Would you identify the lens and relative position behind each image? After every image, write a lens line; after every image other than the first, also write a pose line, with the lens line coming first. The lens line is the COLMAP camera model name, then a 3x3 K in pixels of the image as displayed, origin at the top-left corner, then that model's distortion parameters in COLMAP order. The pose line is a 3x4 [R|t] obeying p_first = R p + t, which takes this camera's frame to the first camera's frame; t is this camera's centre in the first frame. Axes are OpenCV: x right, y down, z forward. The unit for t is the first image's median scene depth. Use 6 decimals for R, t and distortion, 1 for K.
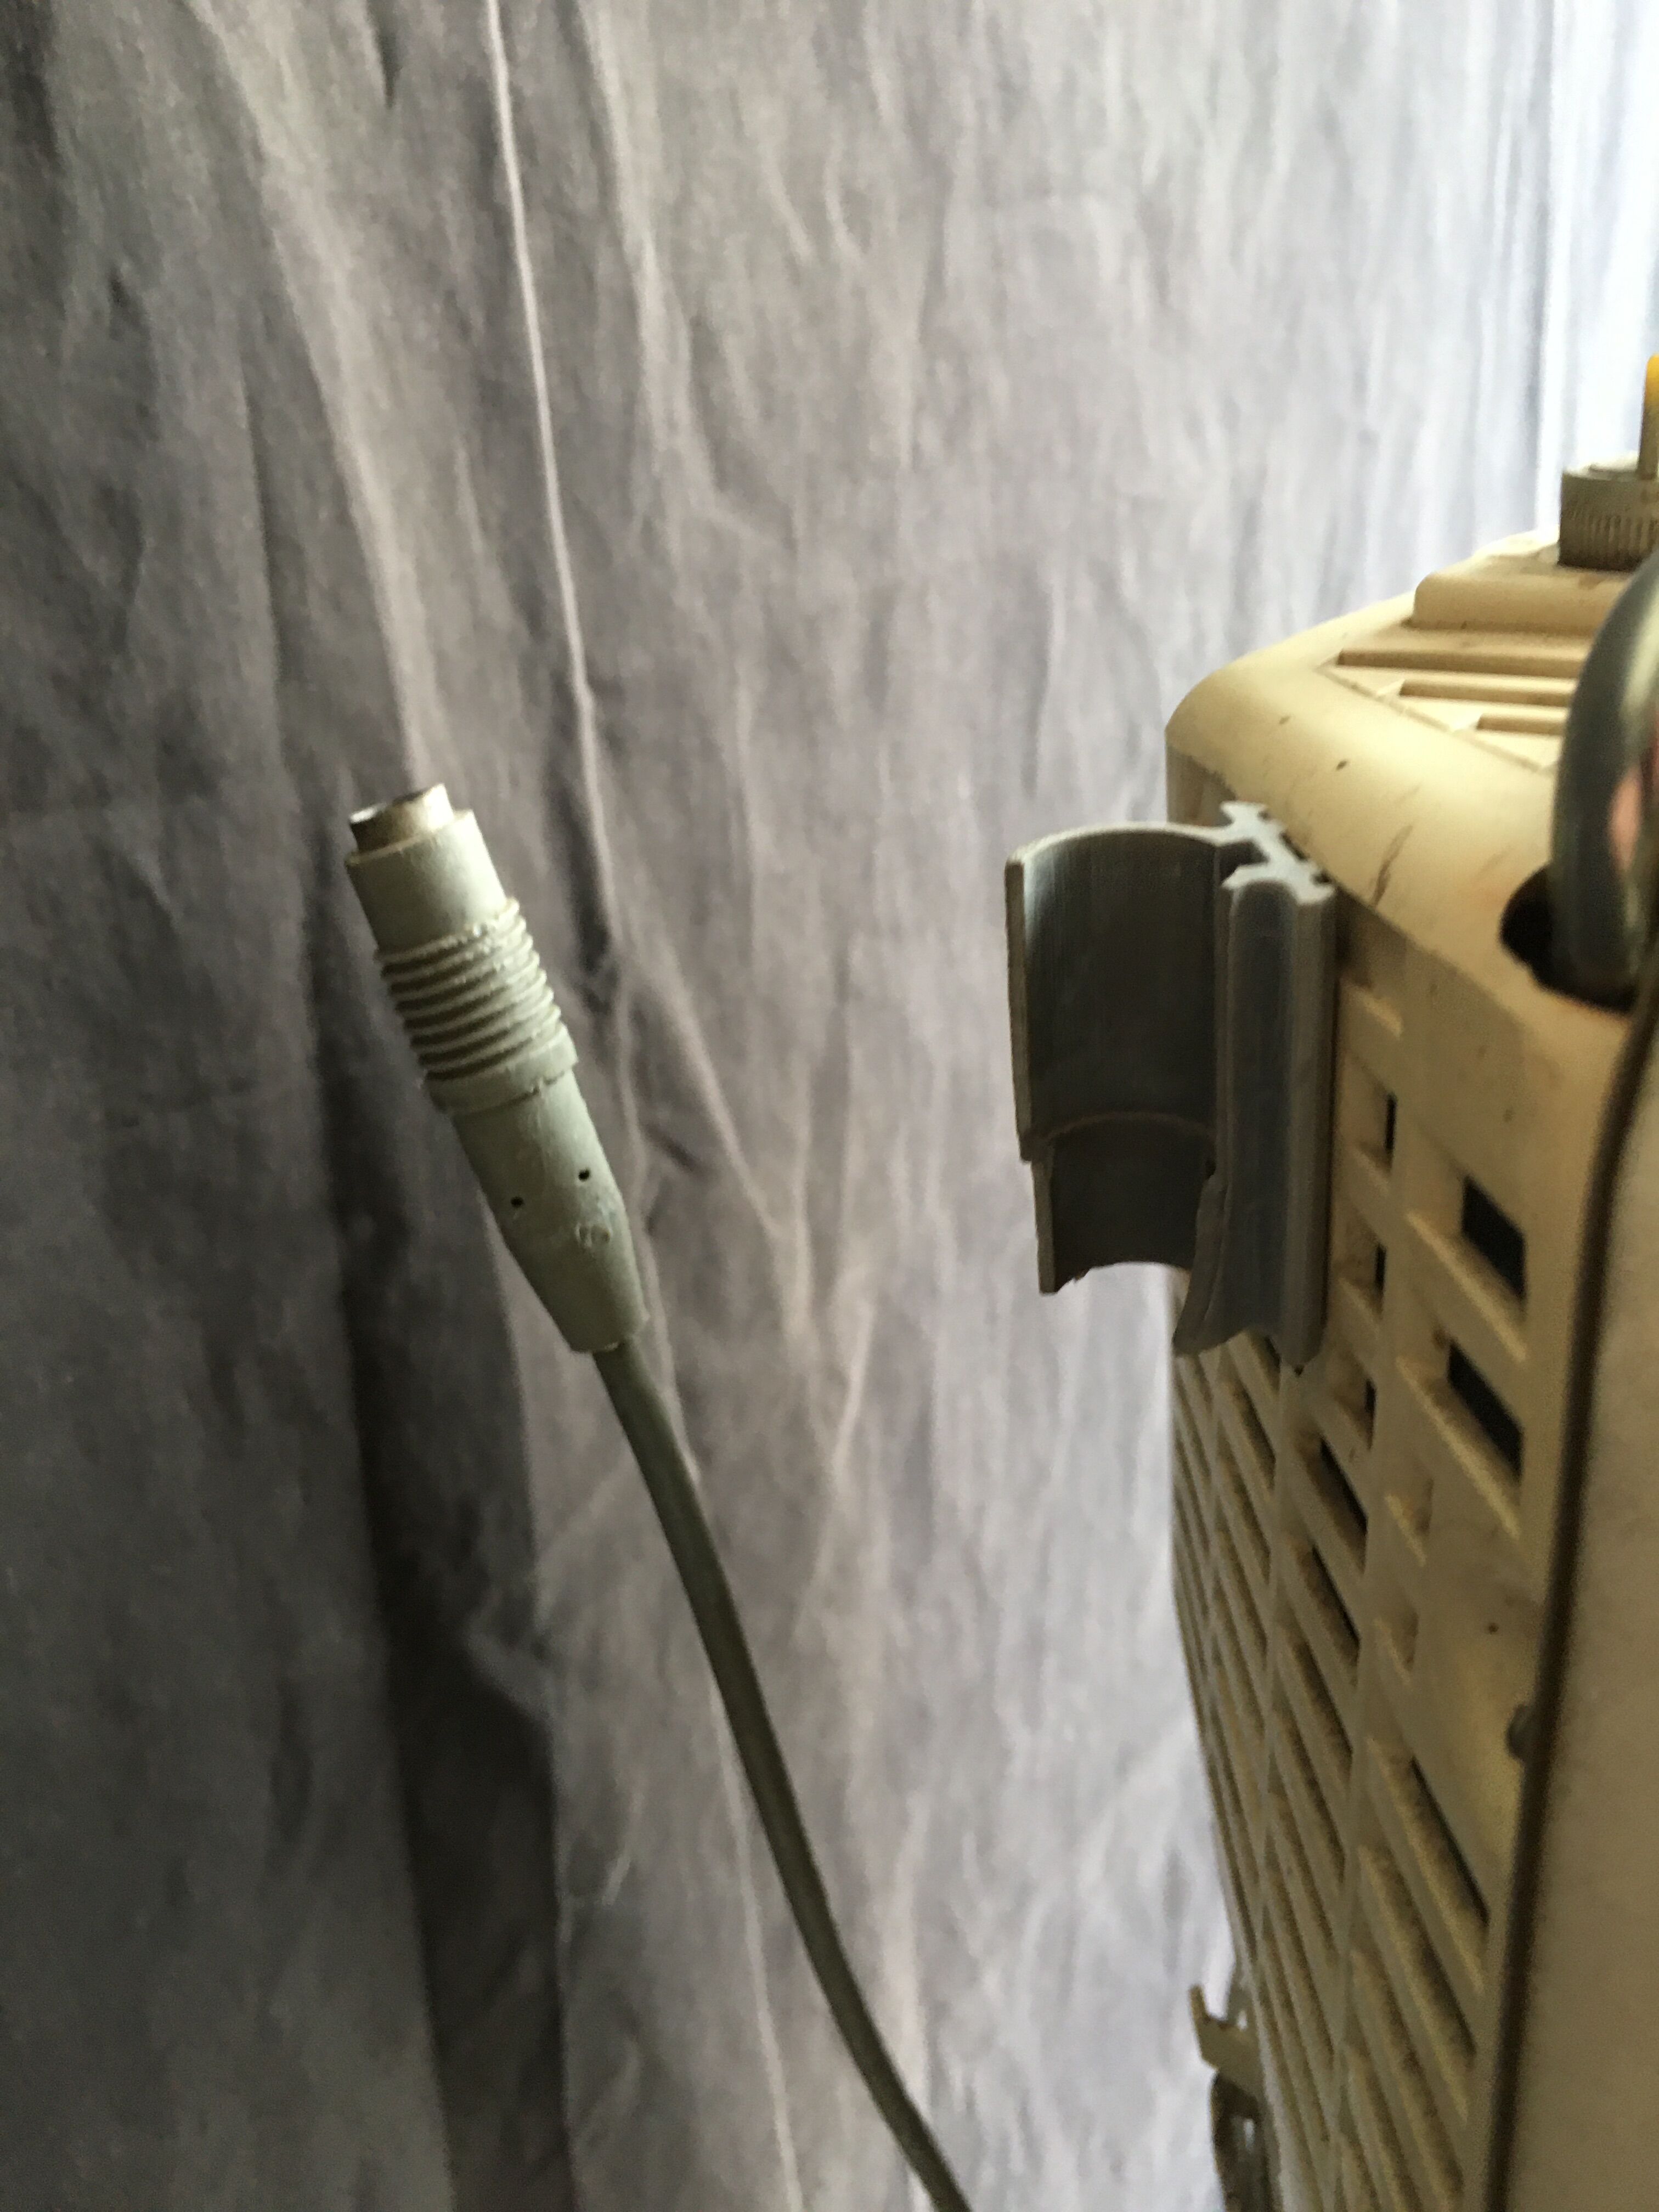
lens RADIAL K [[1958.5, 0, 820.6], [0, 1958.5, 1097.7], [0, 0, 1]] dist [0.088738, -0.129336]
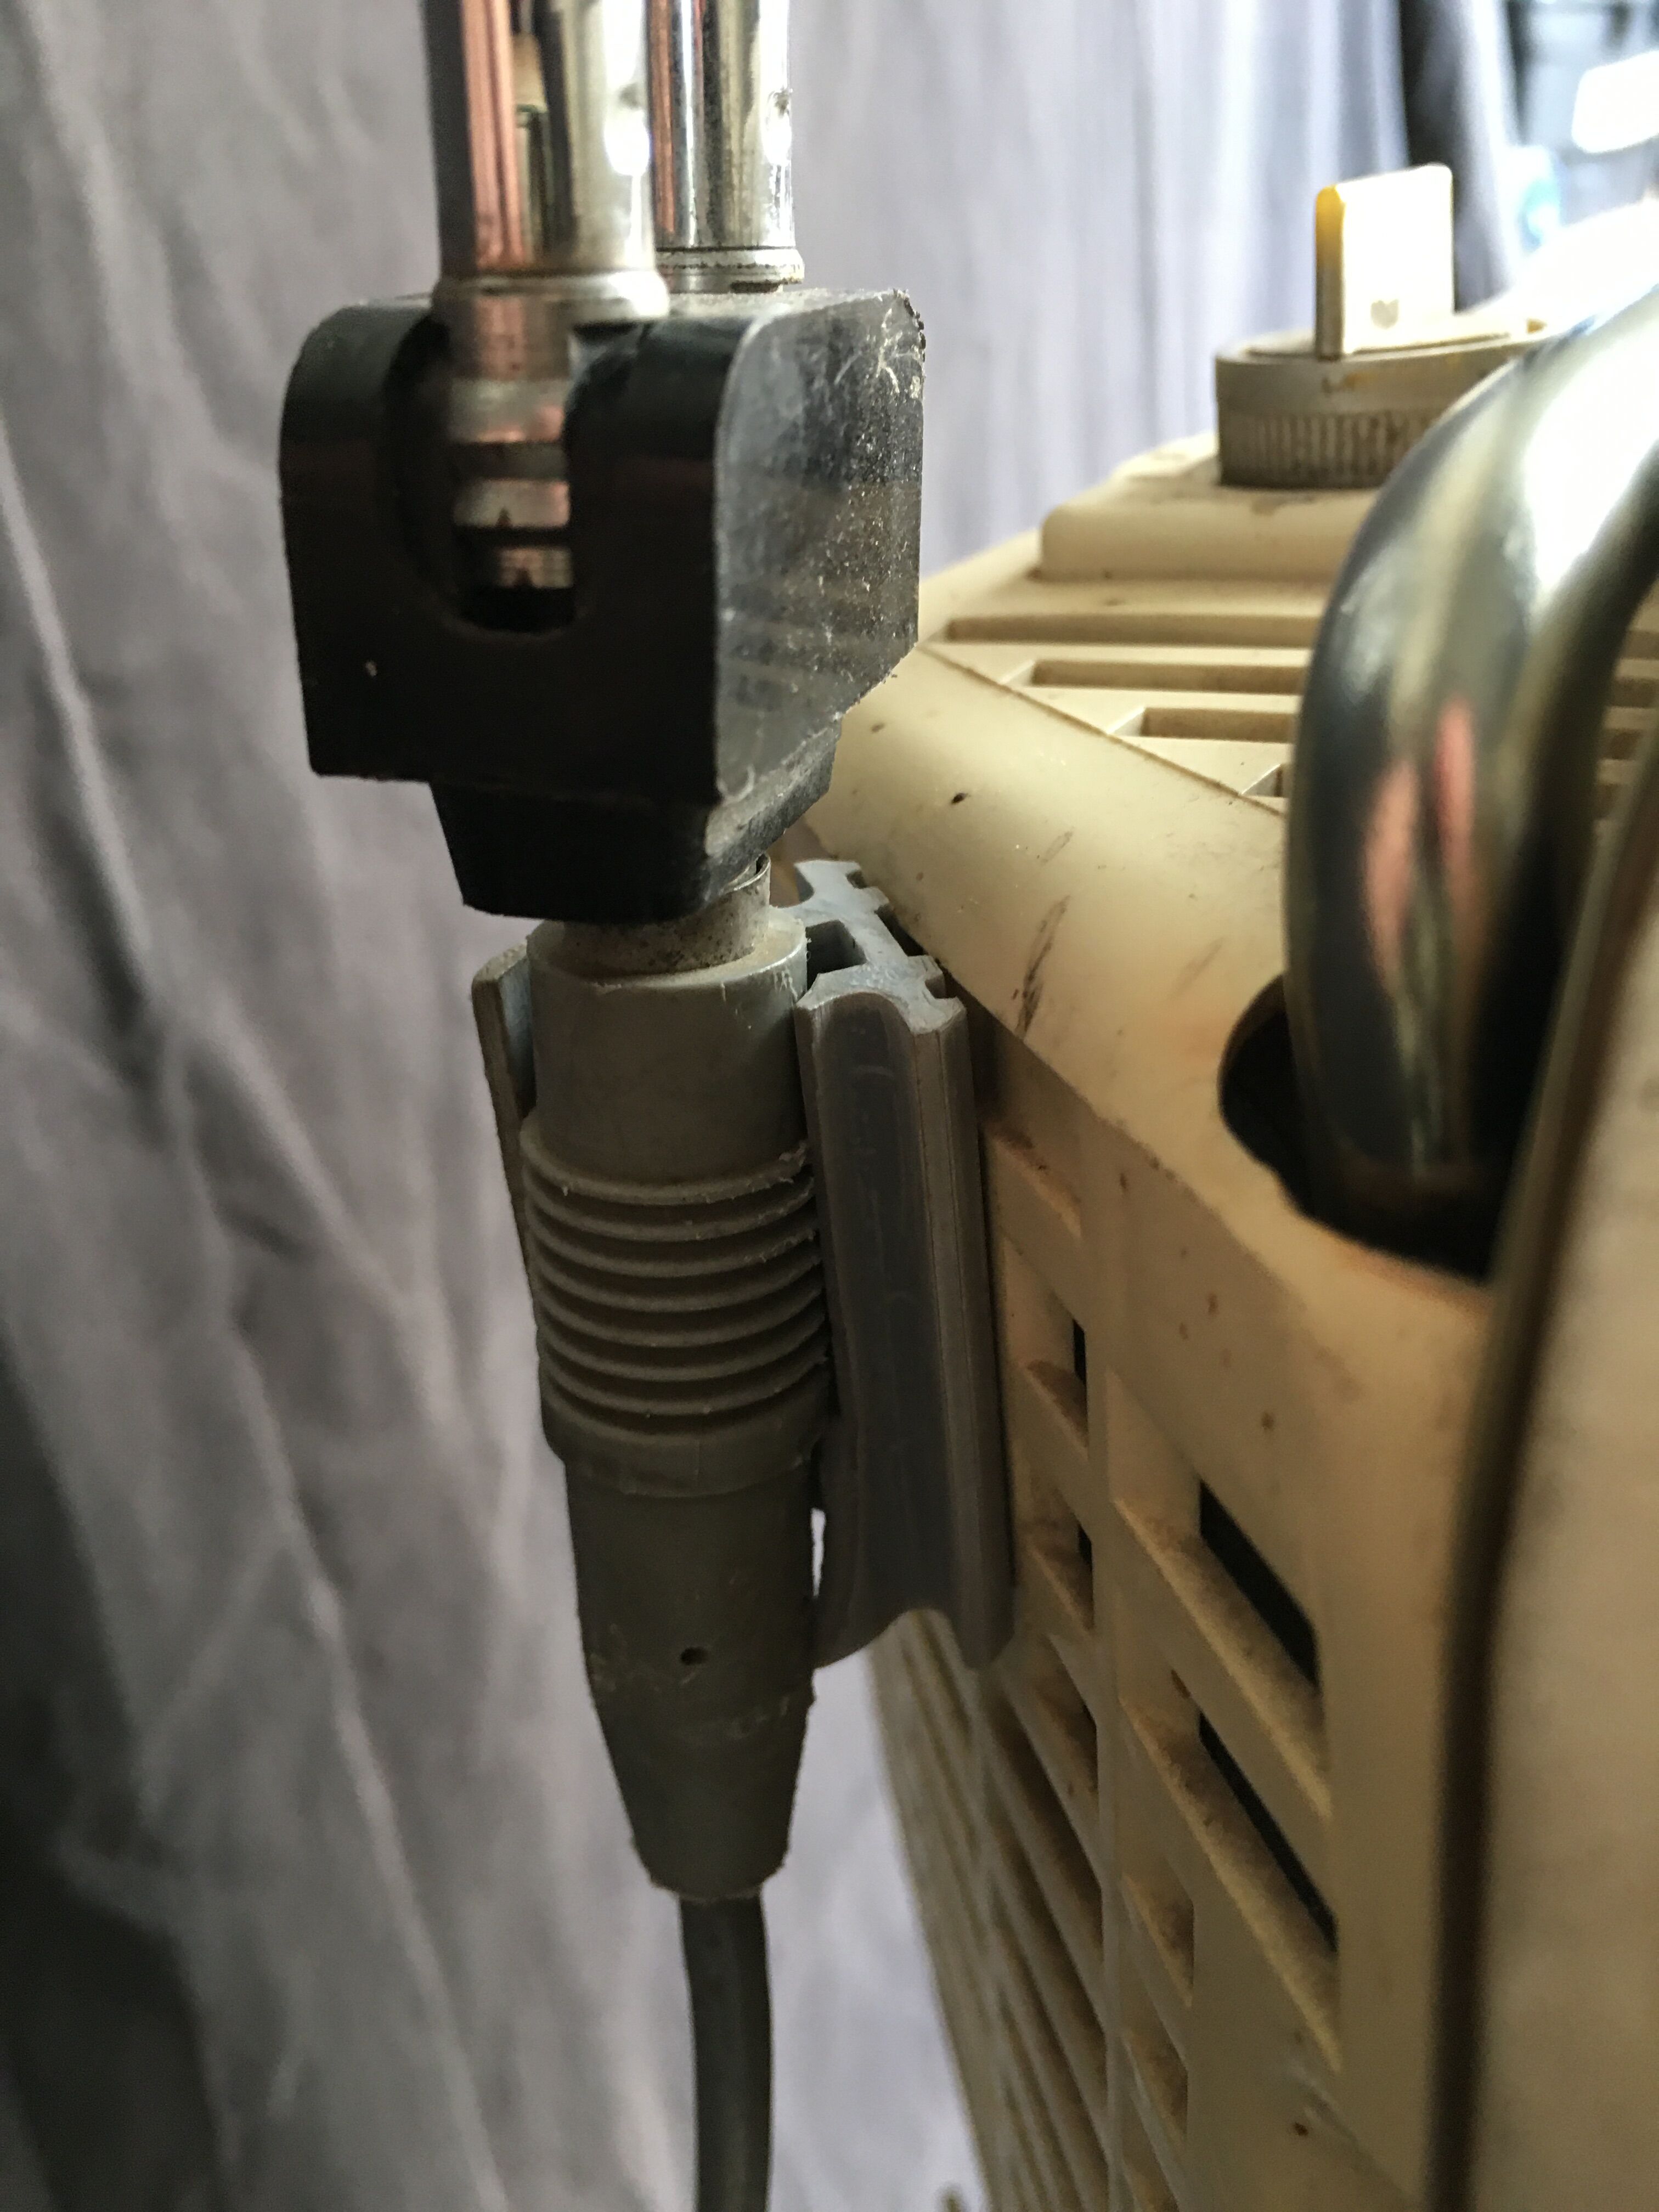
lens RADIAL K [[1958.5, 0, 840.8], [0, 1958.5, 1090.4], [0, 0, 1]] dist [0.088738, -0.129336]
pose [[0.982000, -0.101633, 0.159207, 0.090655], [0.097800, 0.994700, 0.031745, -0.080402], [-0.161590, -0.015603, 0.986735, 0.288065]]
